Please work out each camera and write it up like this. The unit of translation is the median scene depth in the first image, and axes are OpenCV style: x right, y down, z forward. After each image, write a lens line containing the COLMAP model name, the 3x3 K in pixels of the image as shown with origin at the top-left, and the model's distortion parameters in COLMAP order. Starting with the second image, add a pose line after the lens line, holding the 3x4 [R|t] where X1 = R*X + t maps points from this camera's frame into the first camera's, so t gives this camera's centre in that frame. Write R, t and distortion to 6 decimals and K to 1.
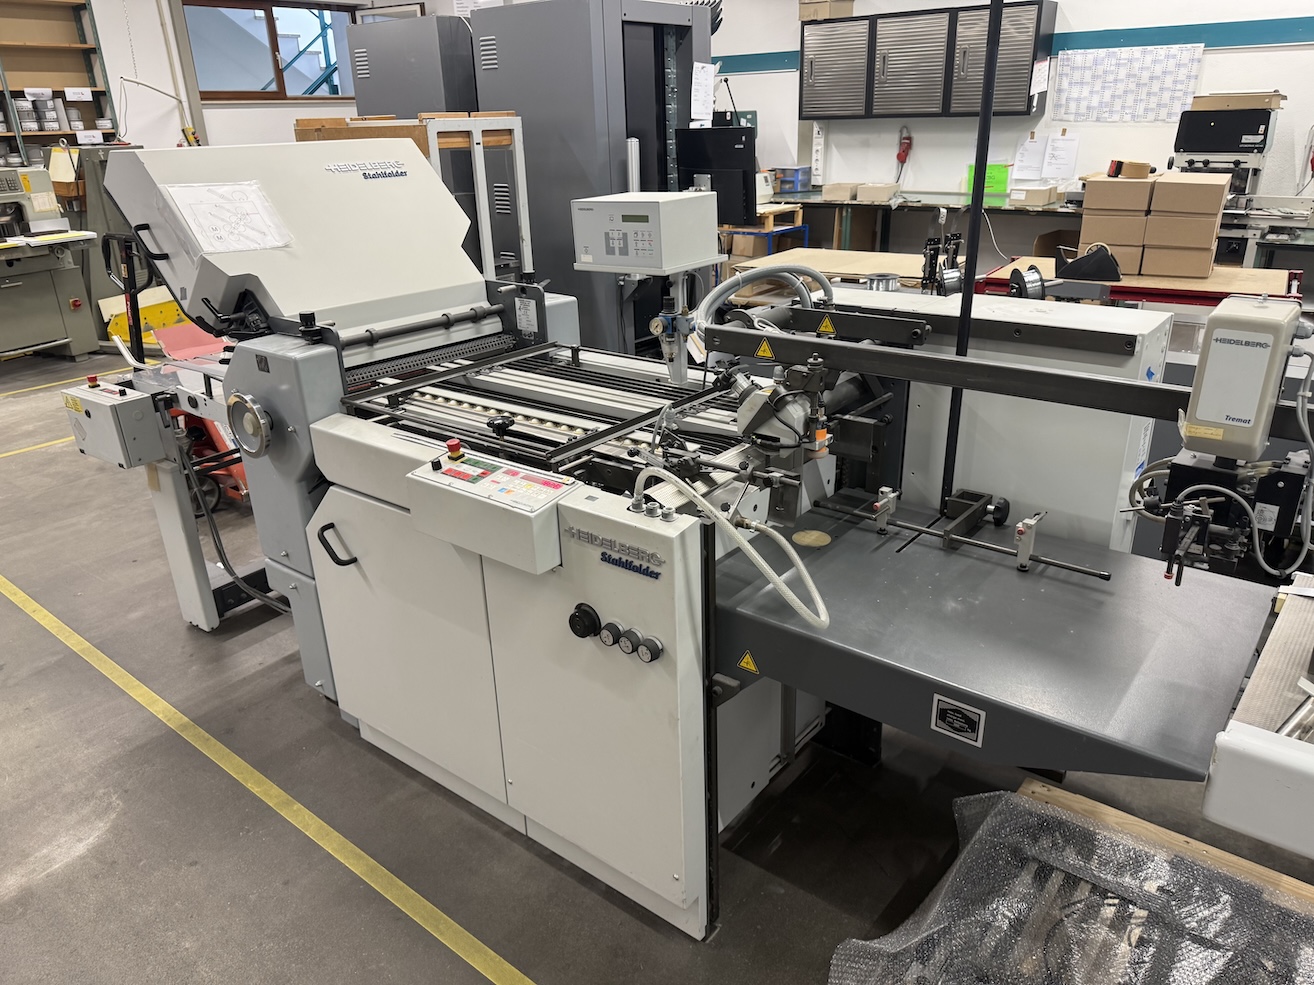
lens RADIAL K [[942.0, 0, 657.0], [0, 942.0, 492.5], [0, 0, 1]] dist [0.033373, -0.040706]
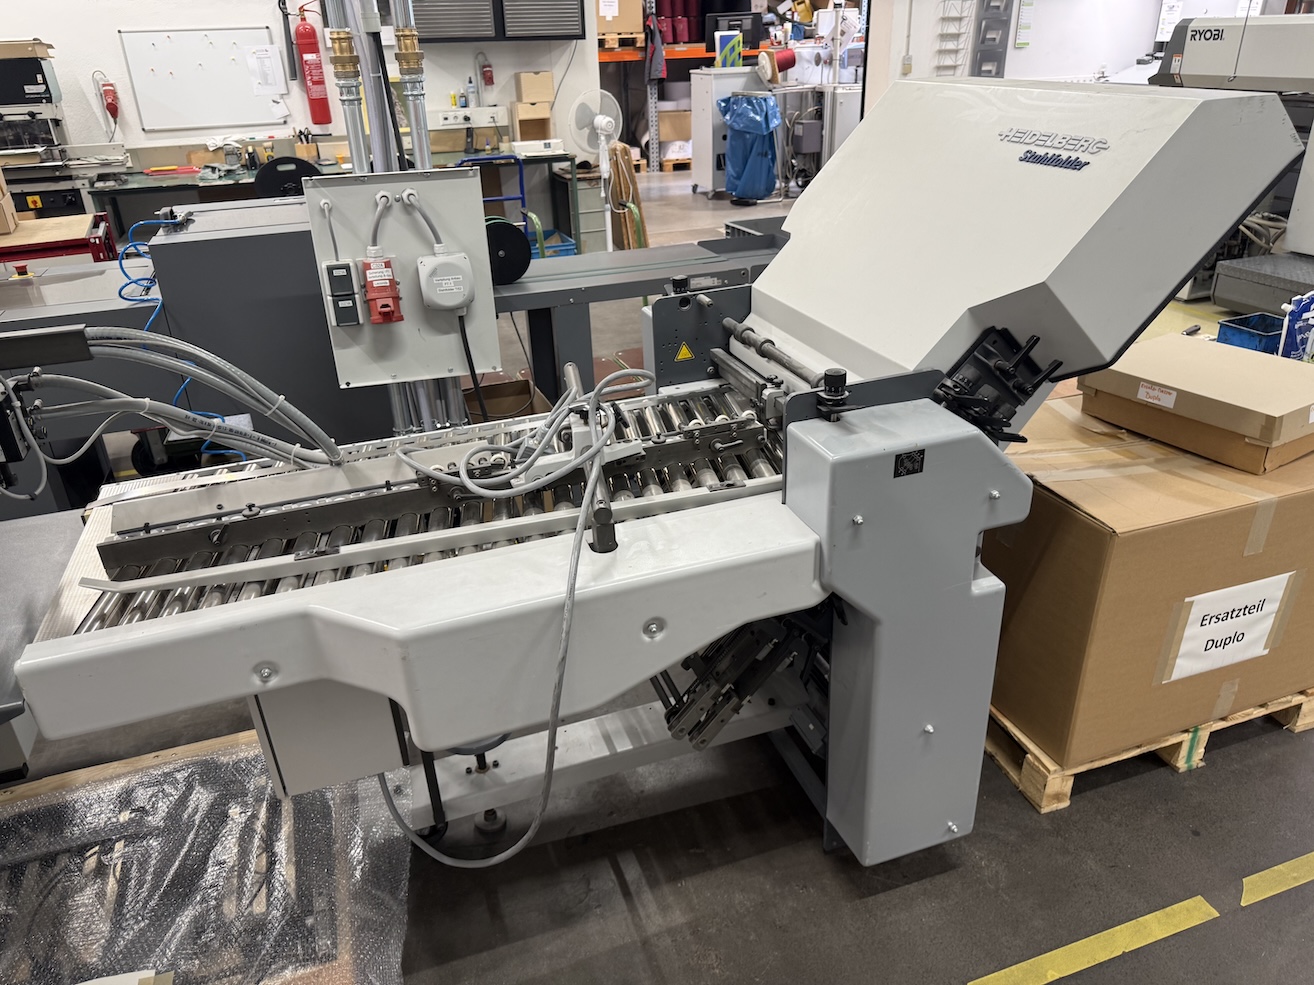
lens RADIAL K [[942.0, 0, 657.0], [0, 942.0, 492.5], [0, 0, 1]] dist [0.033373, -0.040706]
pose [[0.515513, -0.363370, 0.776021, 0.099352], [0.330102, 0.919951, 0.211478, 0.044233], [-0.790746, 0.147147, 0.594196, -0.085915]]
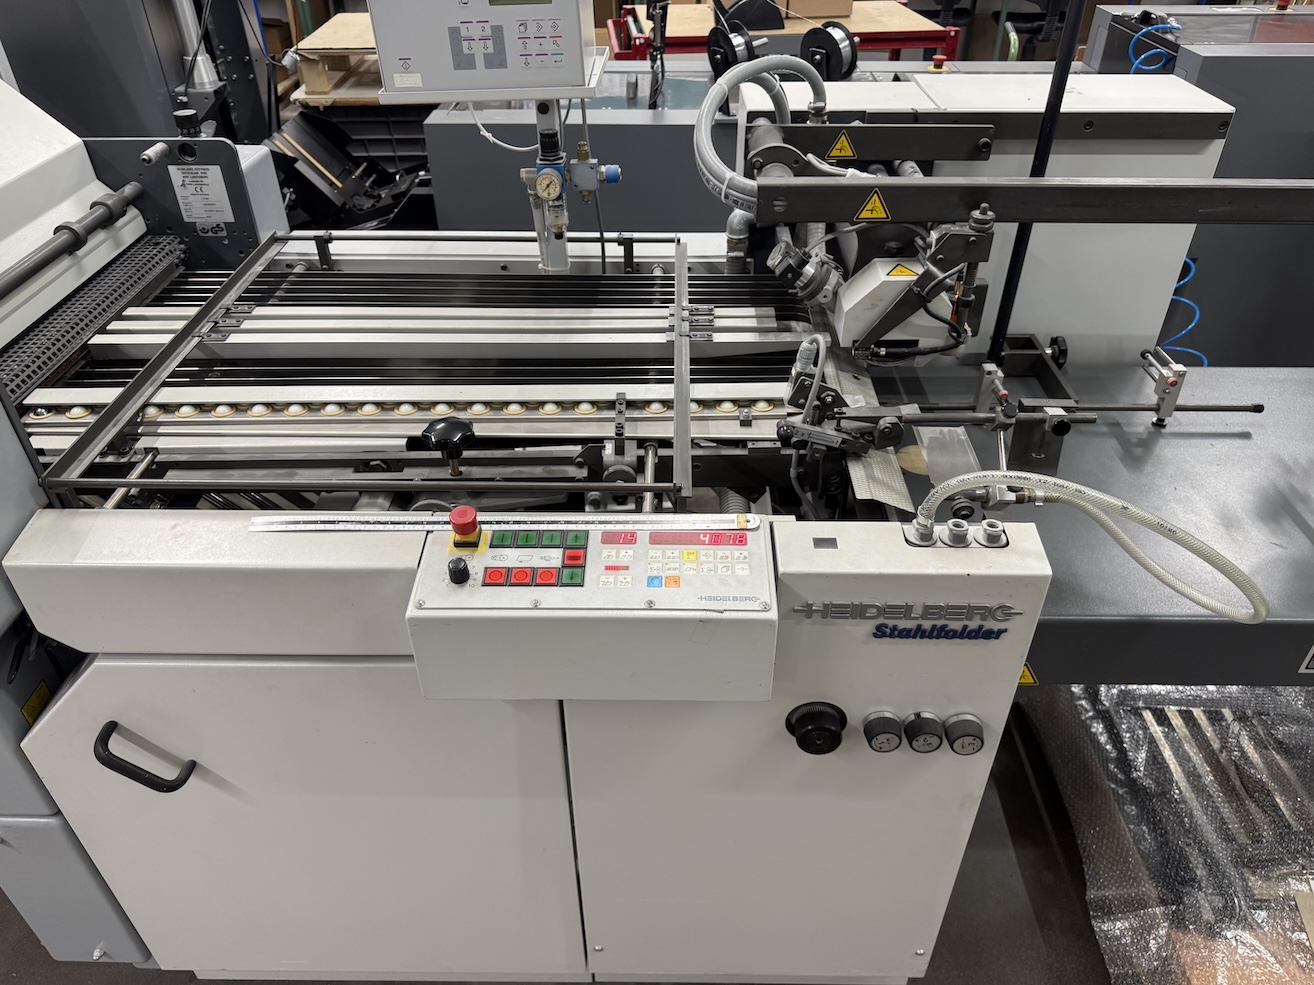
lens RADIAL K [[952.3, 0, 657.0], [0, 952.3, 492.5], [0, 0, 1]] dist [0.000895, -0.005921]
pose [[0.790926, -0.340809, 0.508218, -0.338795], [0.212136, 0.931750, 0.294686, -0.167448], [-0.573964, -0.125263, 0.809243, 0.470190]]
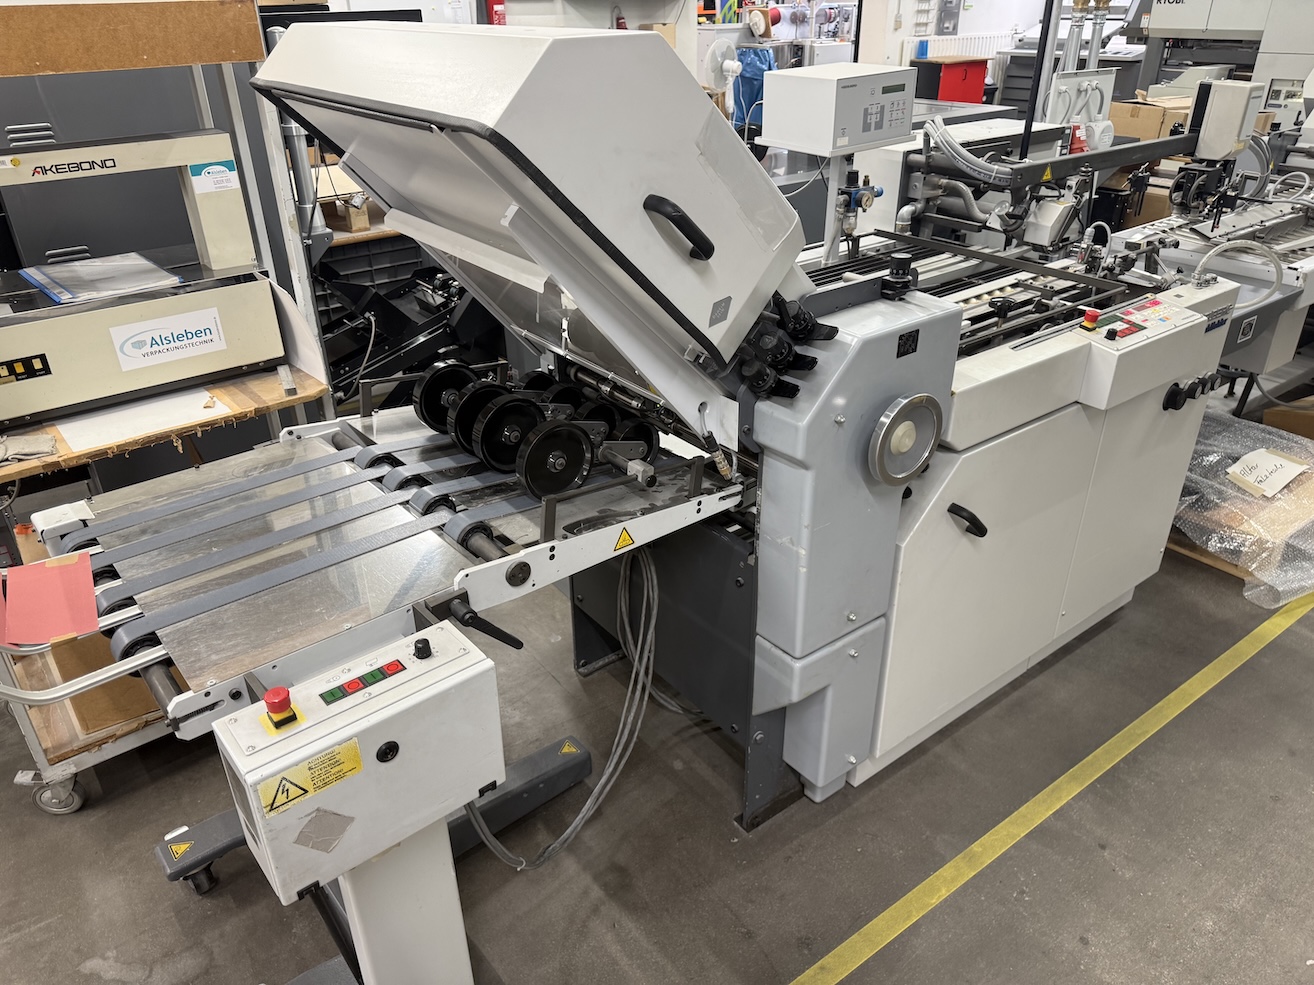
lens RADIAL K [[937.4, 0, 660.2], [0, 937.4, 501.0], [0, 0, 1]] dist [0.032968, -0.047921]
pose [[0.238336, -0.441403, 0.865078, -1.119651], [0.365706, 0.865972, 0.341104, -0.341053], [-0.899697, 0.235067, 0.367816, 0.957413]]
